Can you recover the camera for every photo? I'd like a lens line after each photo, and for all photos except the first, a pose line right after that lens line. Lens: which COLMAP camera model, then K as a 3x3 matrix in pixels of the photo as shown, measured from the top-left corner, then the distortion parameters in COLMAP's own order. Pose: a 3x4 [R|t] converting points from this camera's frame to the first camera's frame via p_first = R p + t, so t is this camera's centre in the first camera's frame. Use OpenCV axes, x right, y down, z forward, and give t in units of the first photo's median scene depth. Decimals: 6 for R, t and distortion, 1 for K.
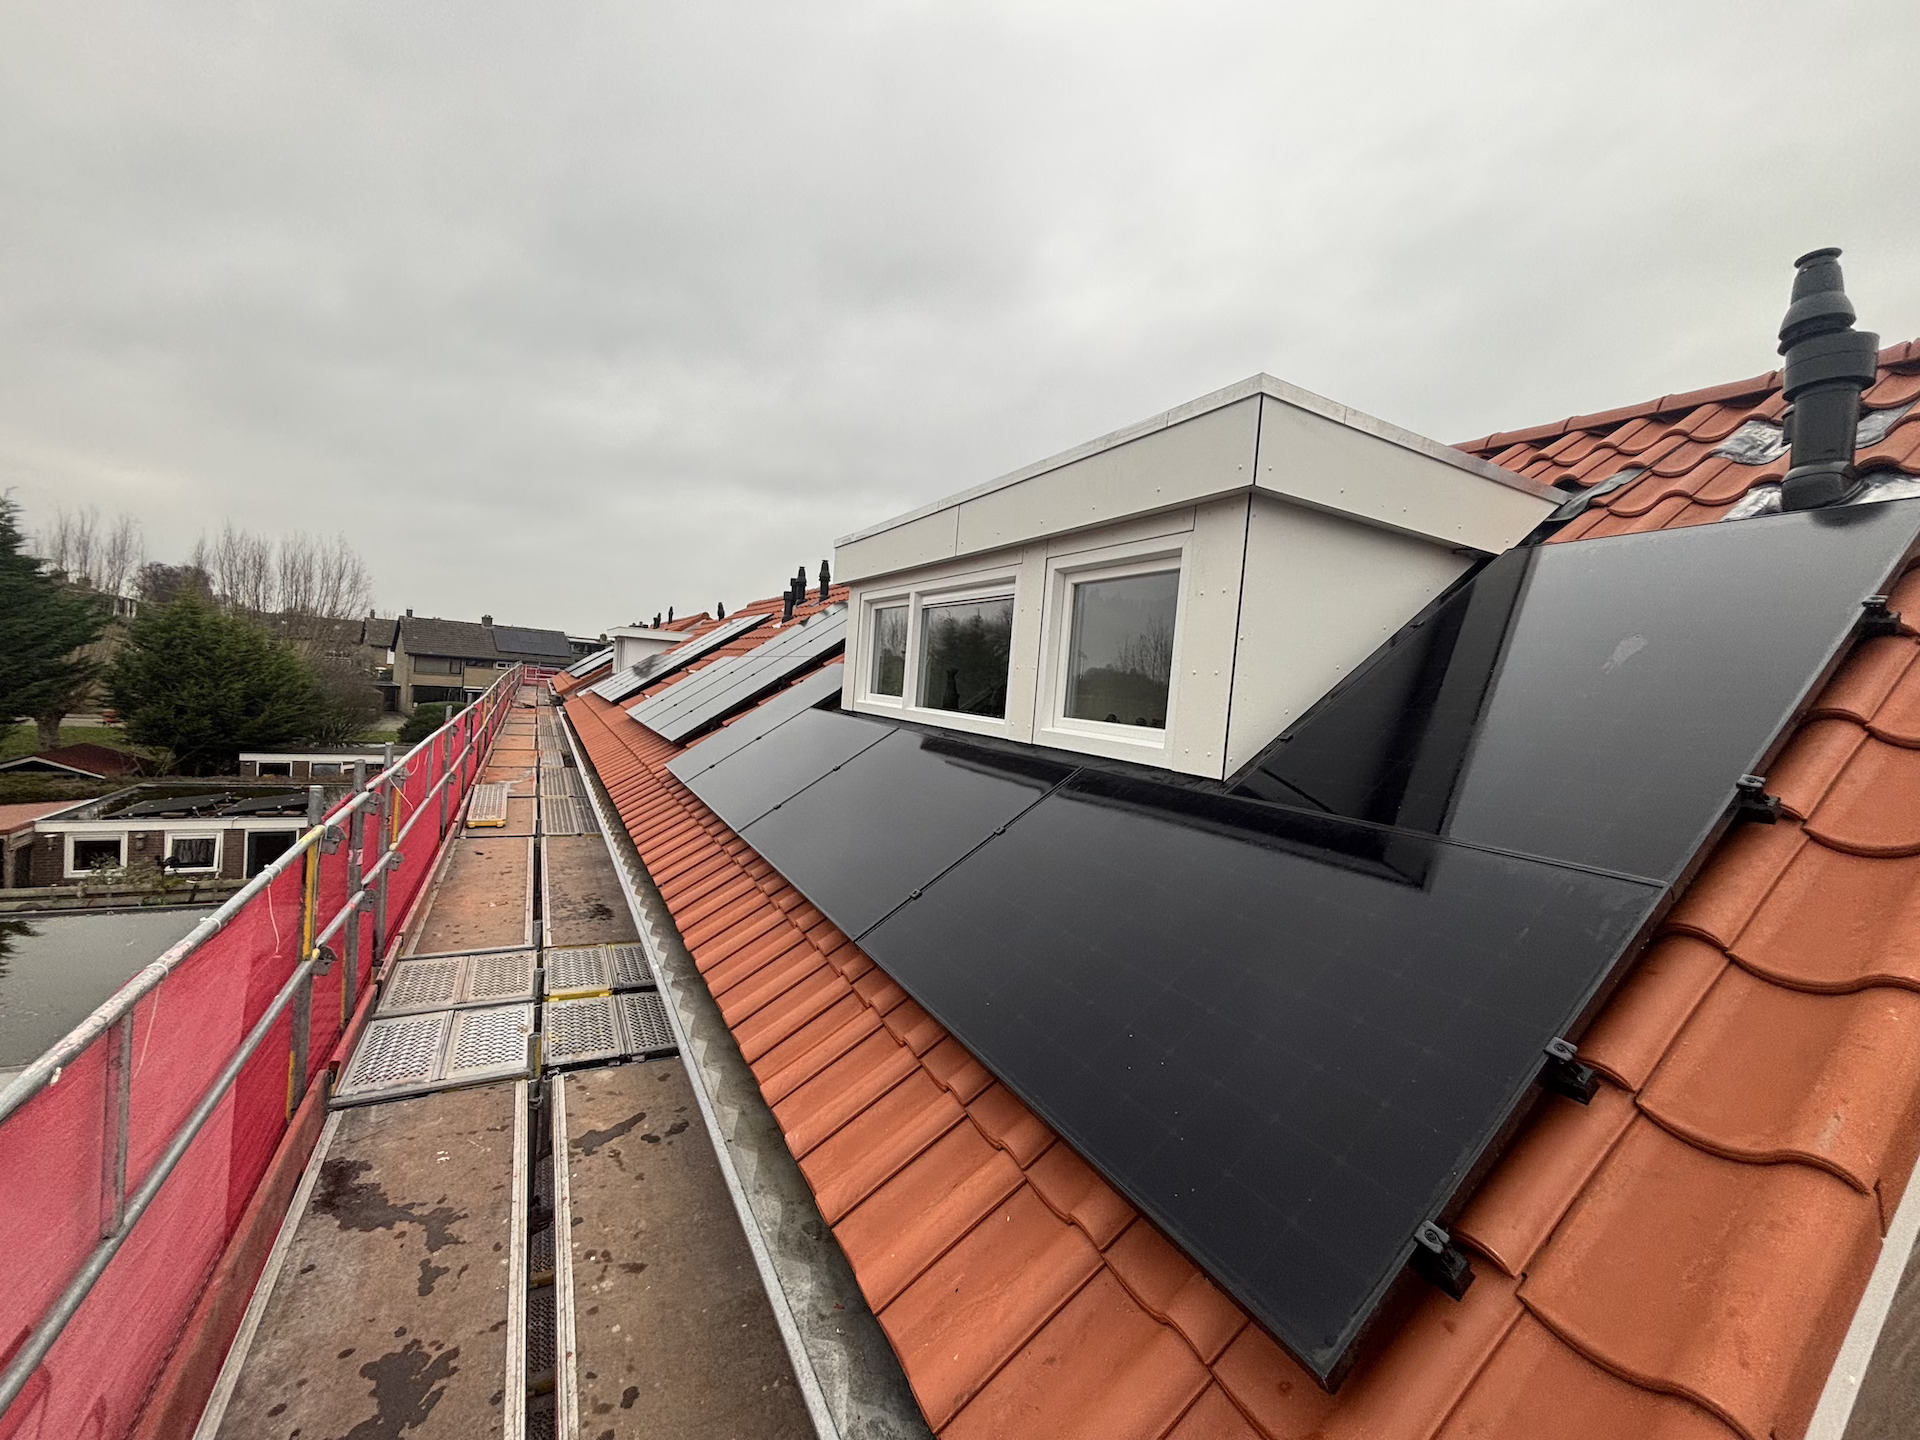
lens RADIAL K [[768.2, 0, 960.0], [0, 768.2, 720.0], [0, 0, 1]] dist [0.010489, -0.000125]
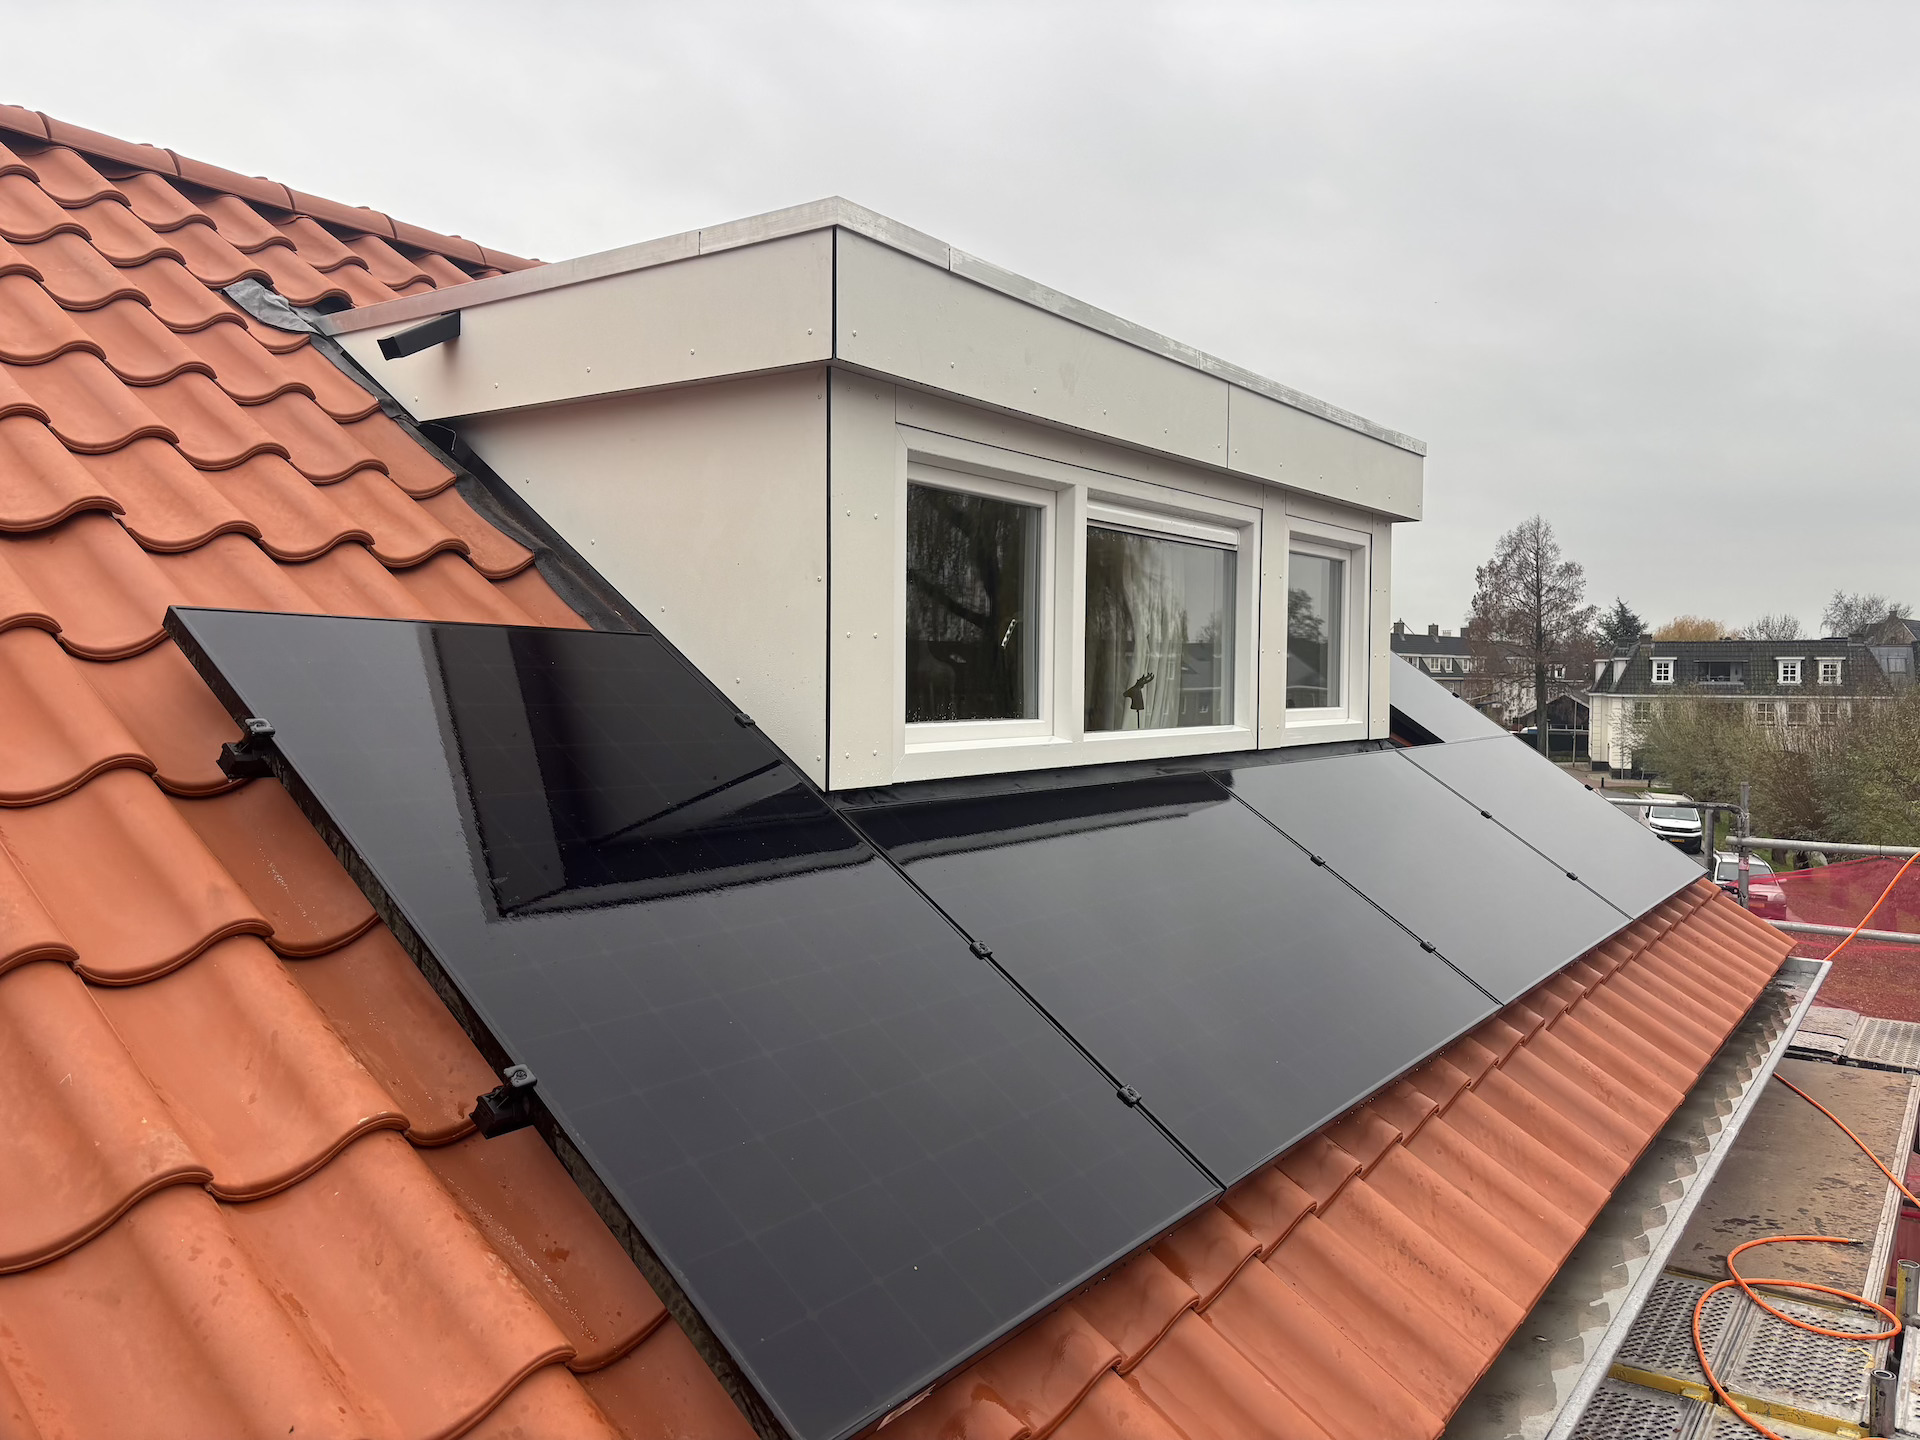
lens RADIAL K [[1451.7, 0, 960.0], [0, 1451.7, 720.0], [0, 0, 1]] dist [0.005145, 0.007295]
pose [[-0.436050, -0.107314, 0.893501, -0.357207], [-0.004598, 0.993117, 0.117035, -0.055960], [-0.899911, 0.046925, -0.433542, 0.636339]]
